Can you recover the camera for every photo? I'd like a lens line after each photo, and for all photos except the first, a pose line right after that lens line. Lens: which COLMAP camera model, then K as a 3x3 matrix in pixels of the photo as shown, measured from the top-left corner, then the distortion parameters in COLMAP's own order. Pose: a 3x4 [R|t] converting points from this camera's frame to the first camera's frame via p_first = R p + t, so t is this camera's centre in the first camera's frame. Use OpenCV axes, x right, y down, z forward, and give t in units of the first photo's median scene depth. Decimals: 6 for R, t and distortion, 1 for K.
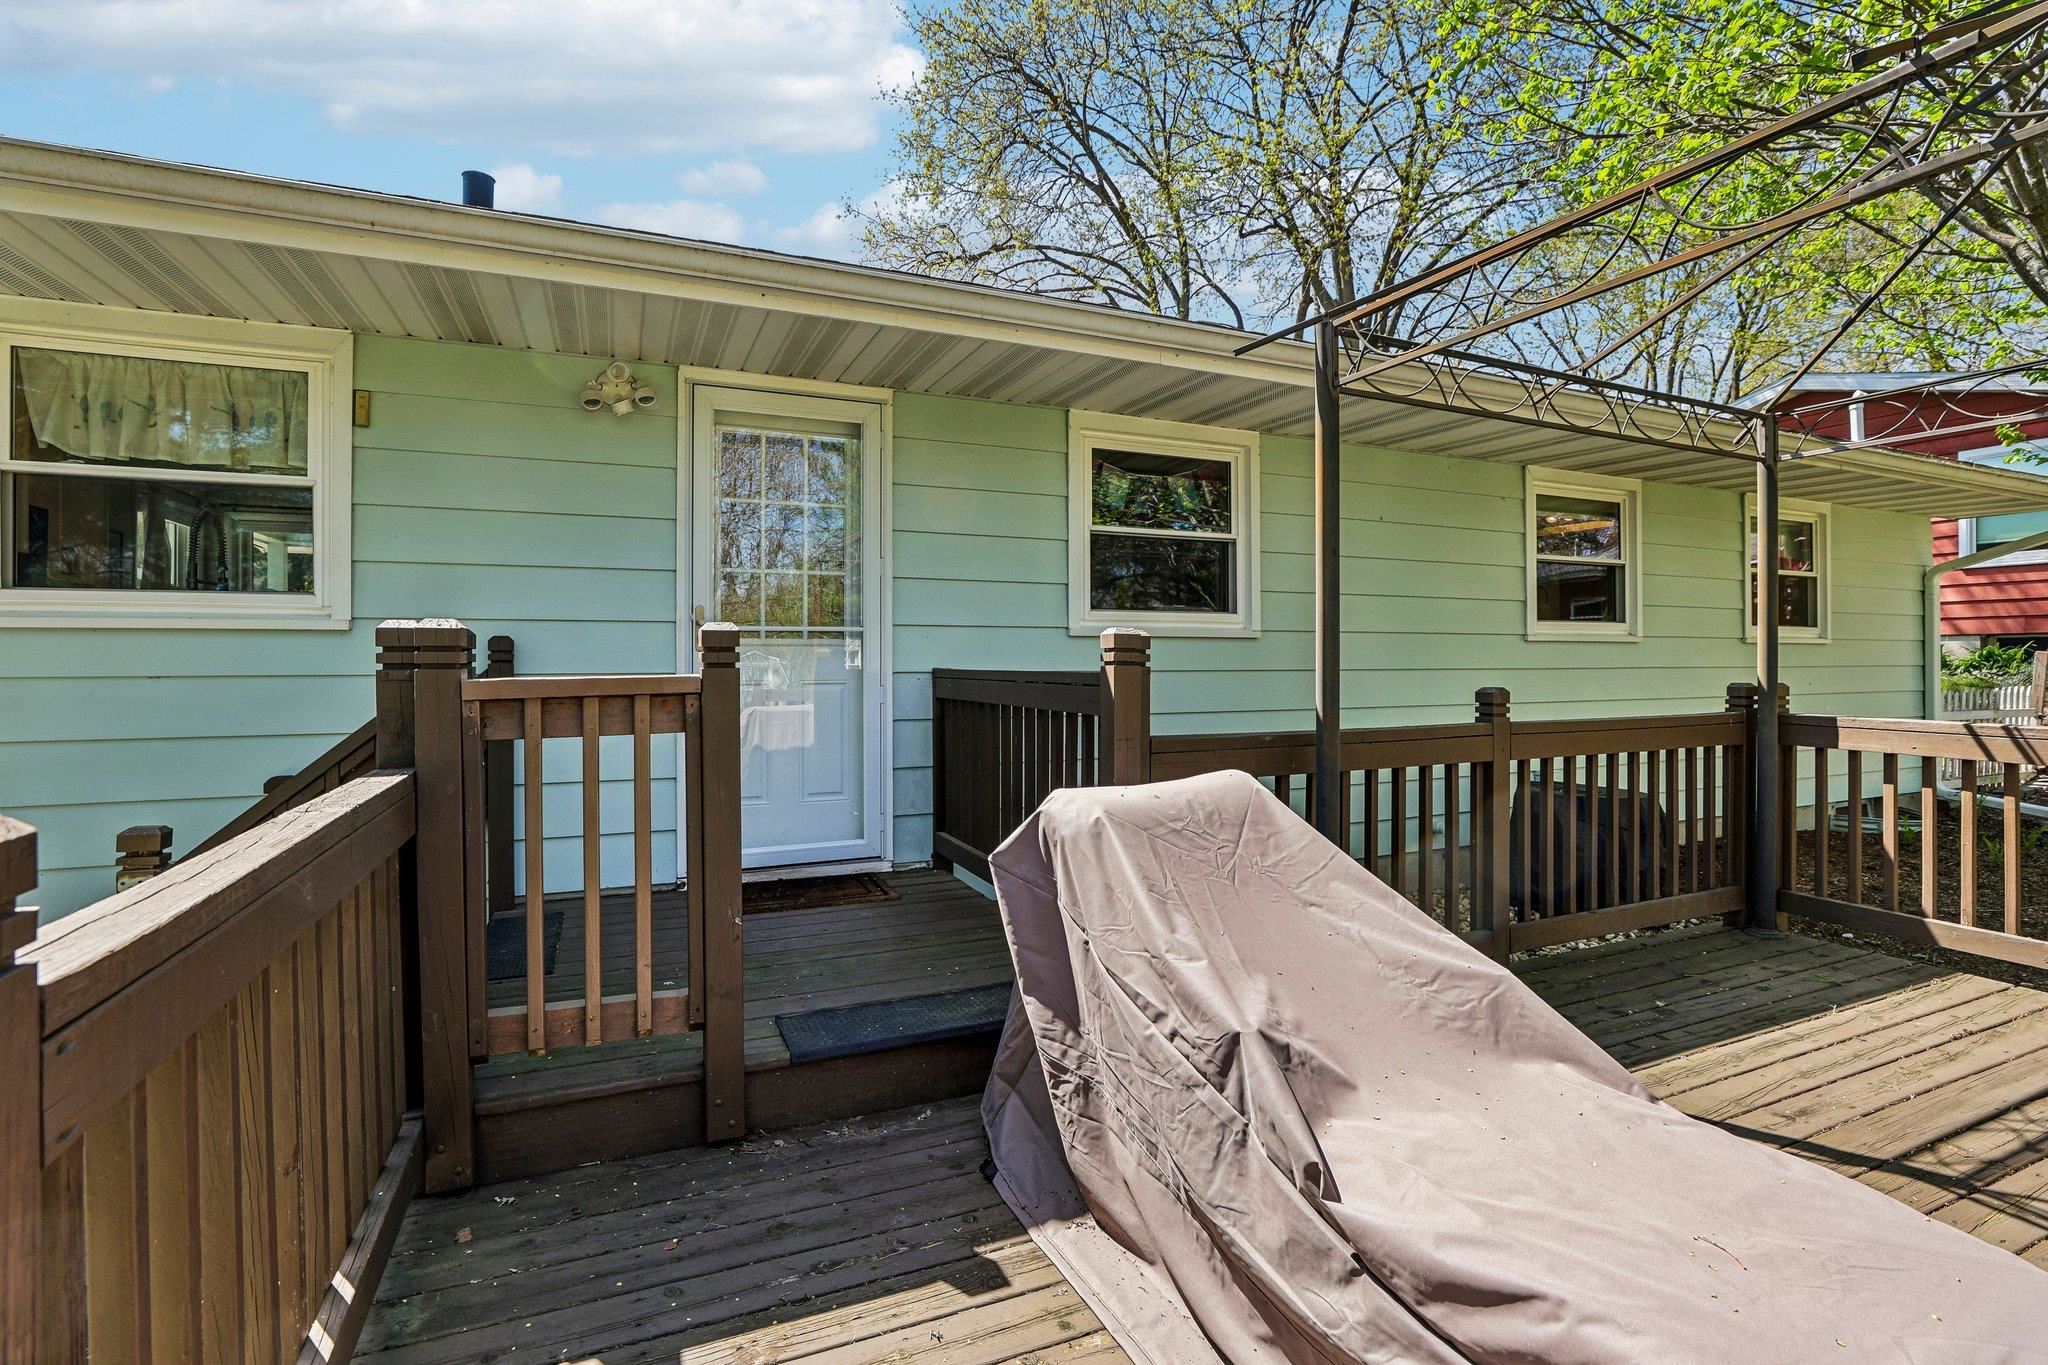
lens RADIAL K [[960.7, 0, 1077.9], [0, 960.7, 657.5], [0, 0, 1]] dist [-0.034328, 0.009172]
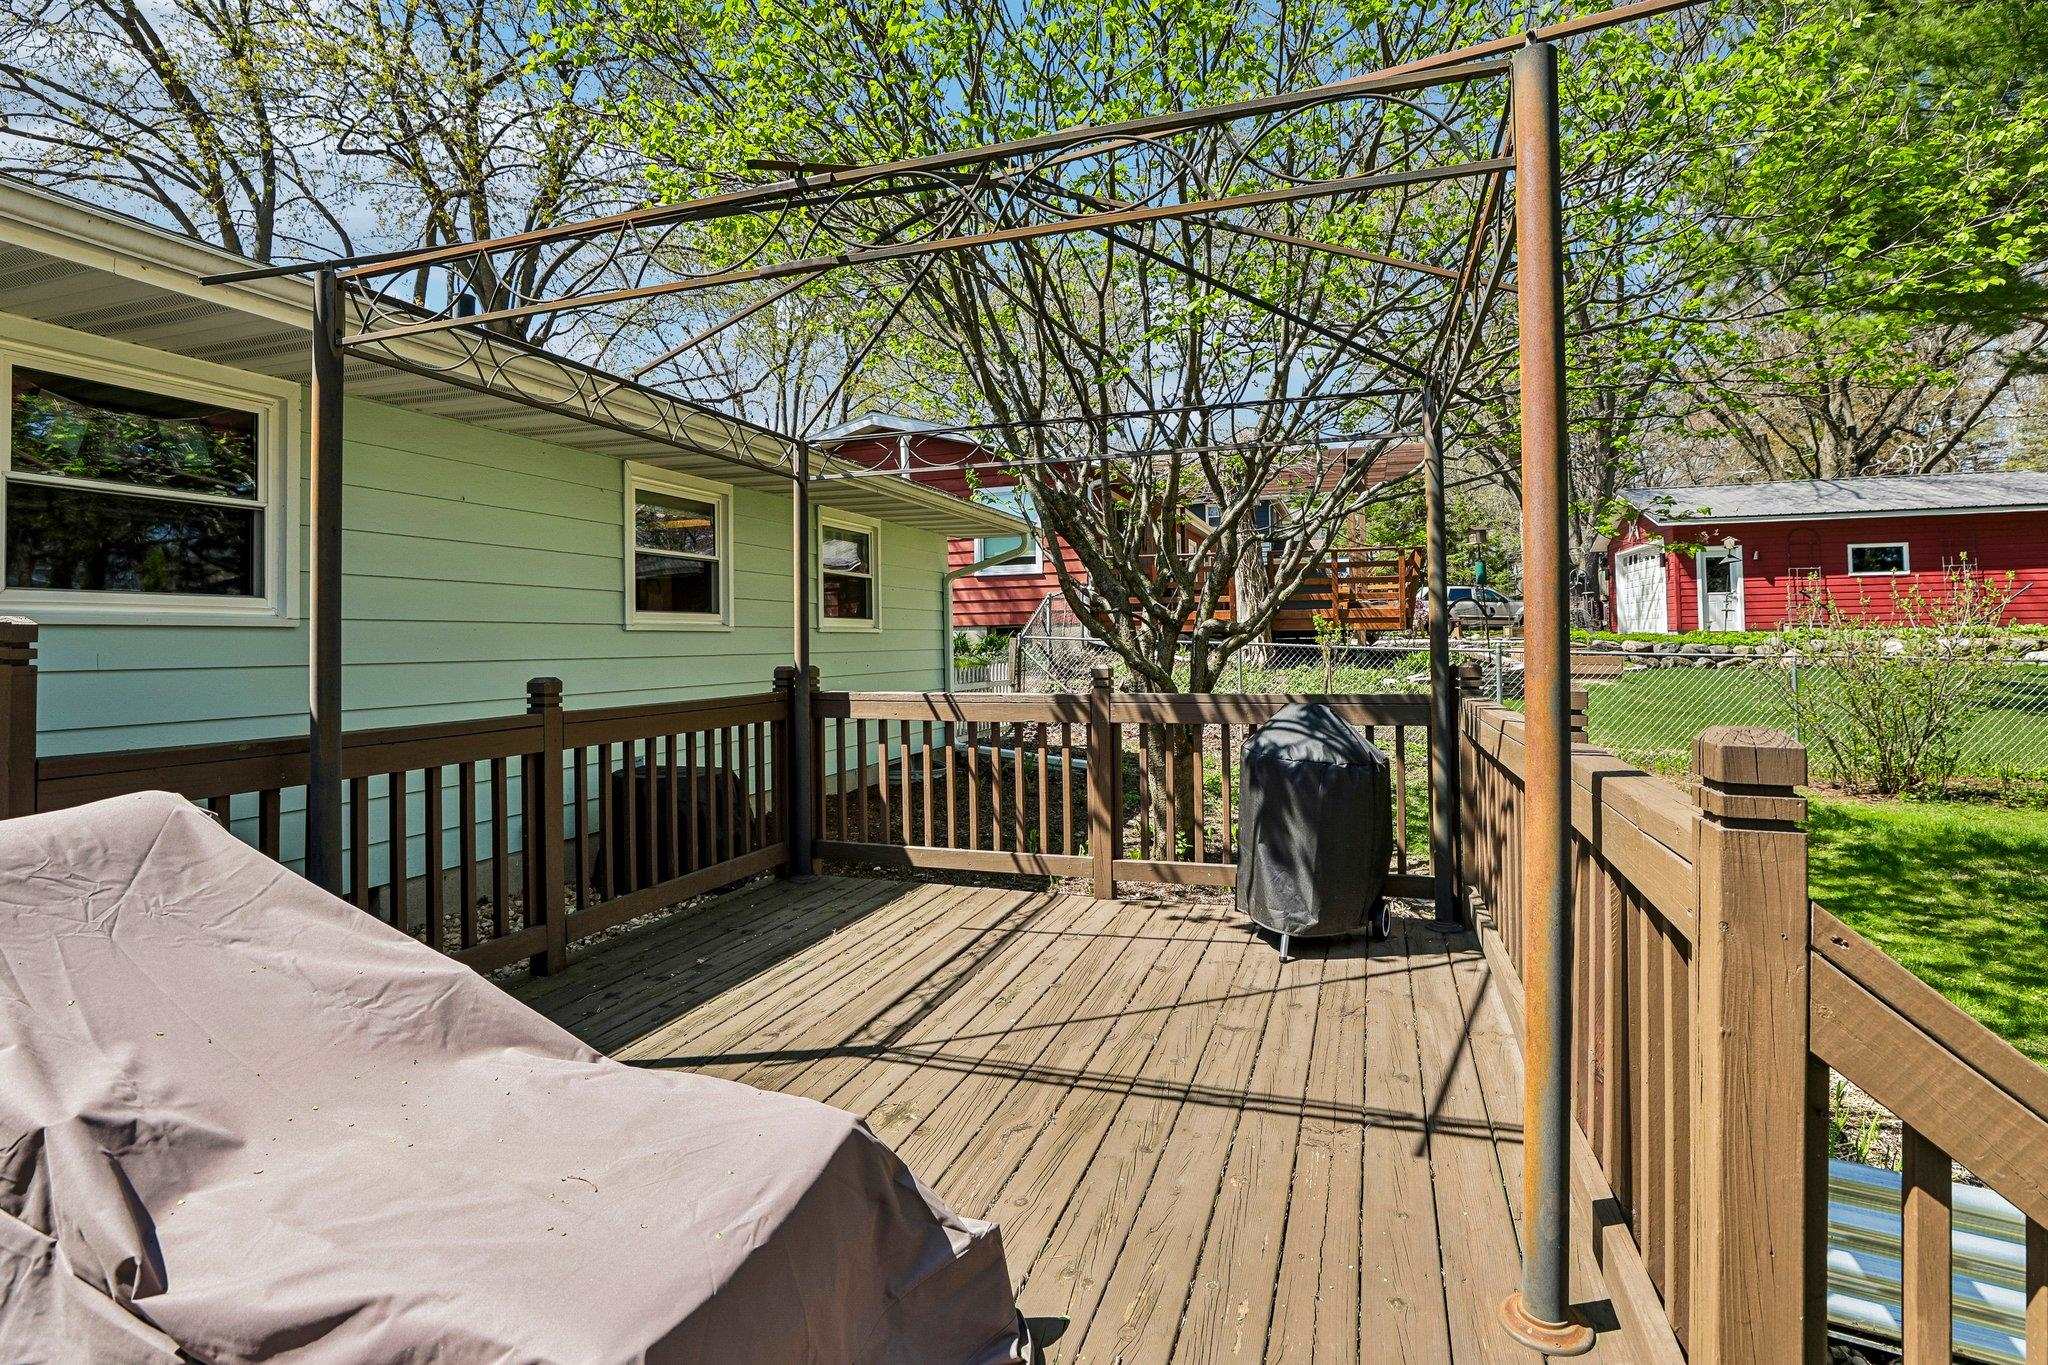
lens RADIAL K [[960.7, 0, 1046.2], [0, 960.7, 615.7], [0, 0, 1]] dist [-0.034328, 0.009172]
pose [[0.703988, 0.010830, 0.710129, 0.103900], [0.012556, 0.999538, -0.027691, 0.000996], [-0.710100, 0.028410, 0.703527, -0.072060]]
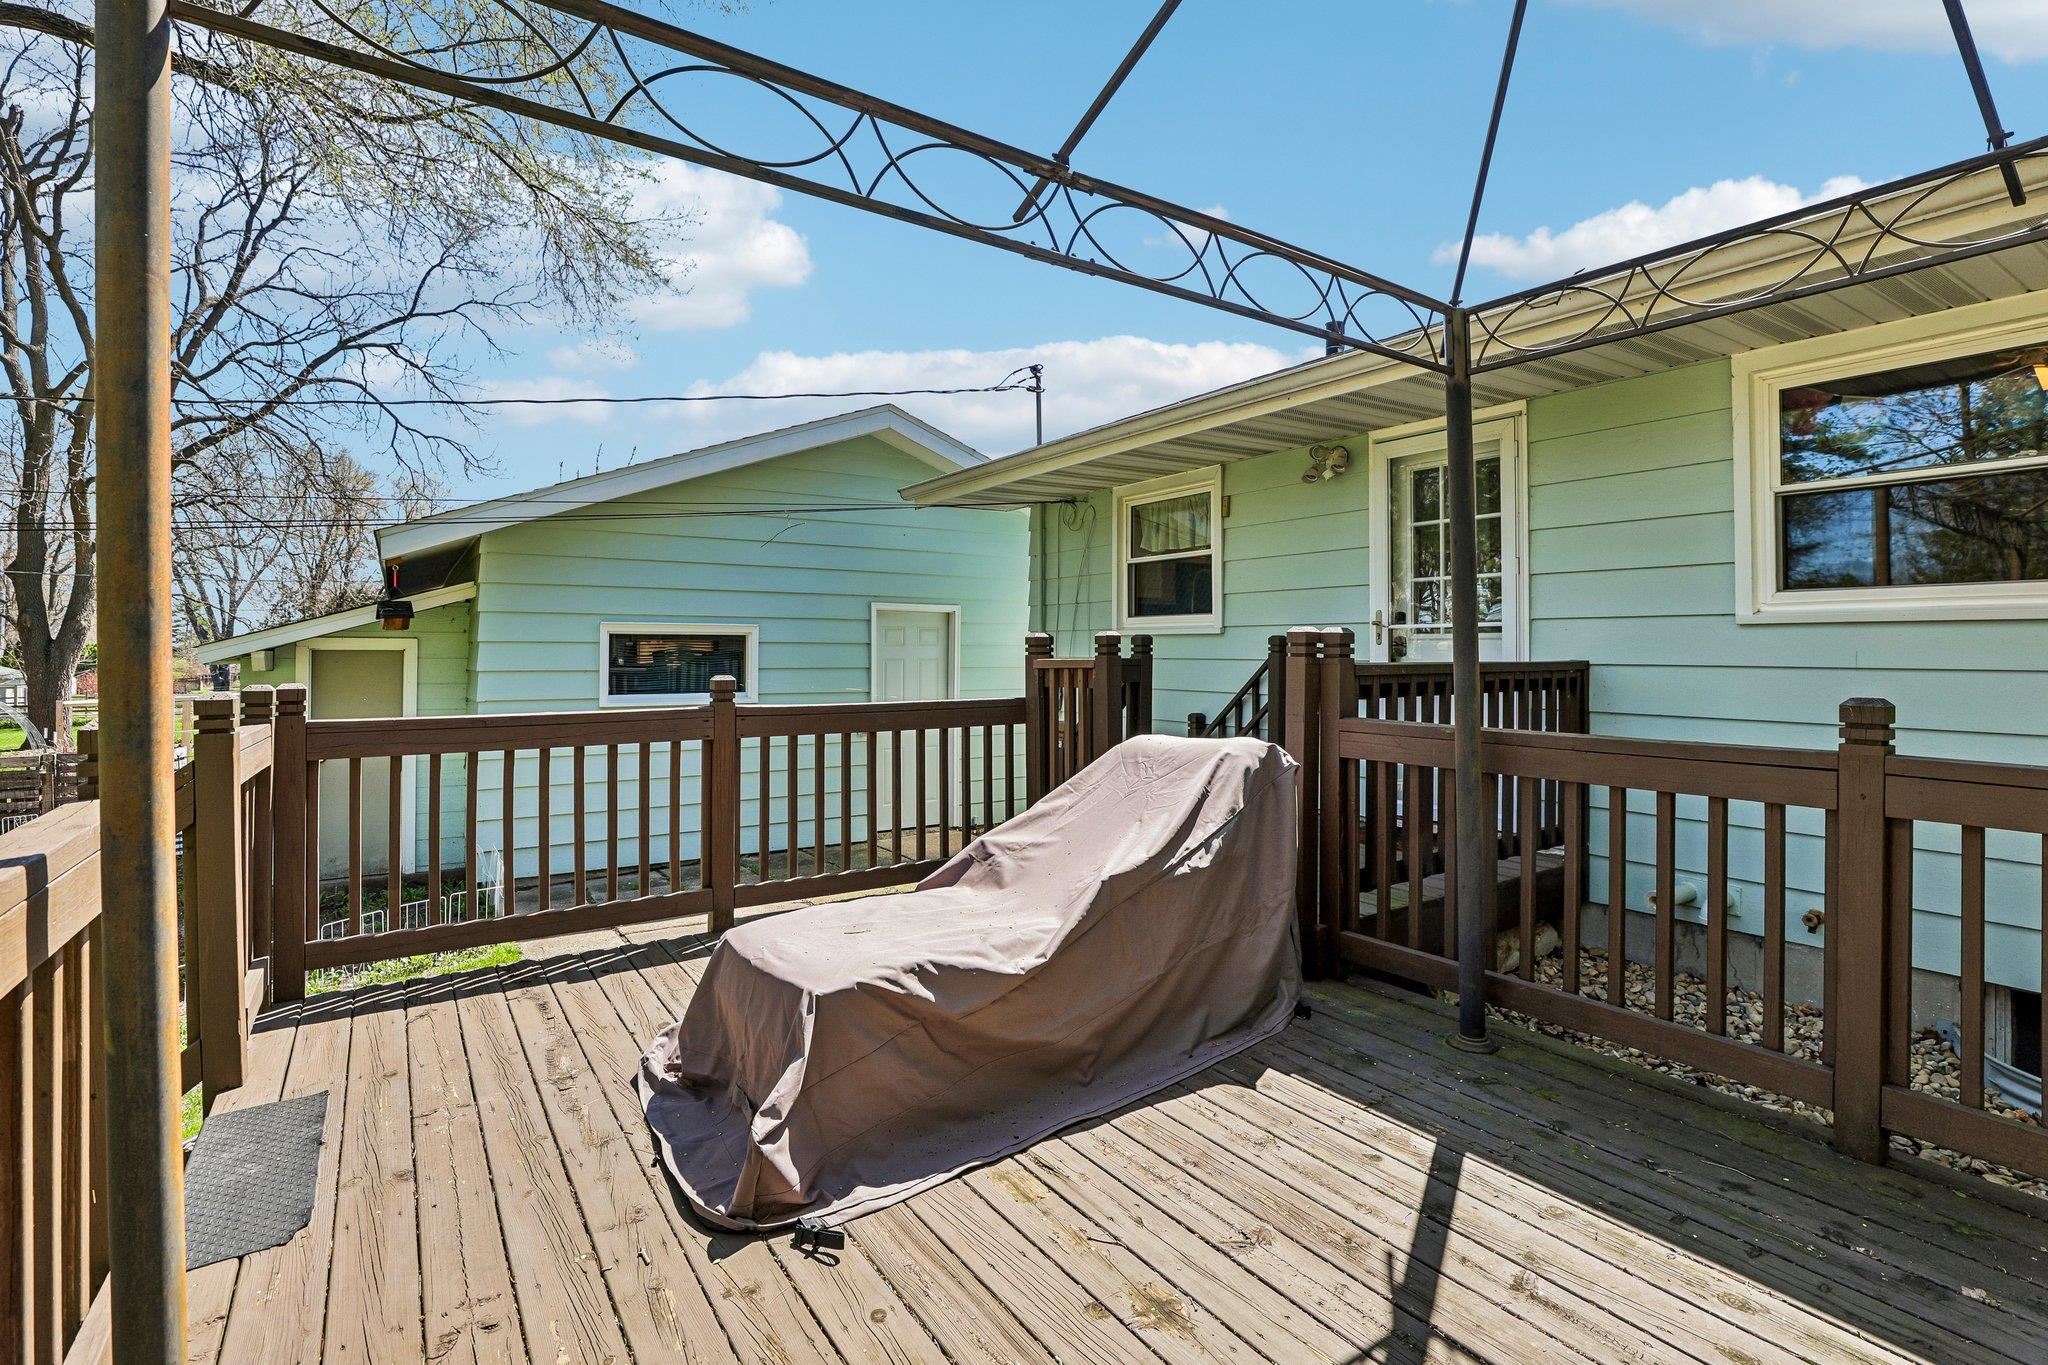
lens RADIAL K [[960.7, 0, 1026.1], [0, 960.7, 664.3], [0, 0, 1]] dist [-0.034328, 0.009172]
pose [[0.134399, 0.017436, -0.990774, 1.031939], [-0.002867, 0.999848, 0.017207, 0.000169], [0.990923, 0.000528, 0.134429, 0.385036]]
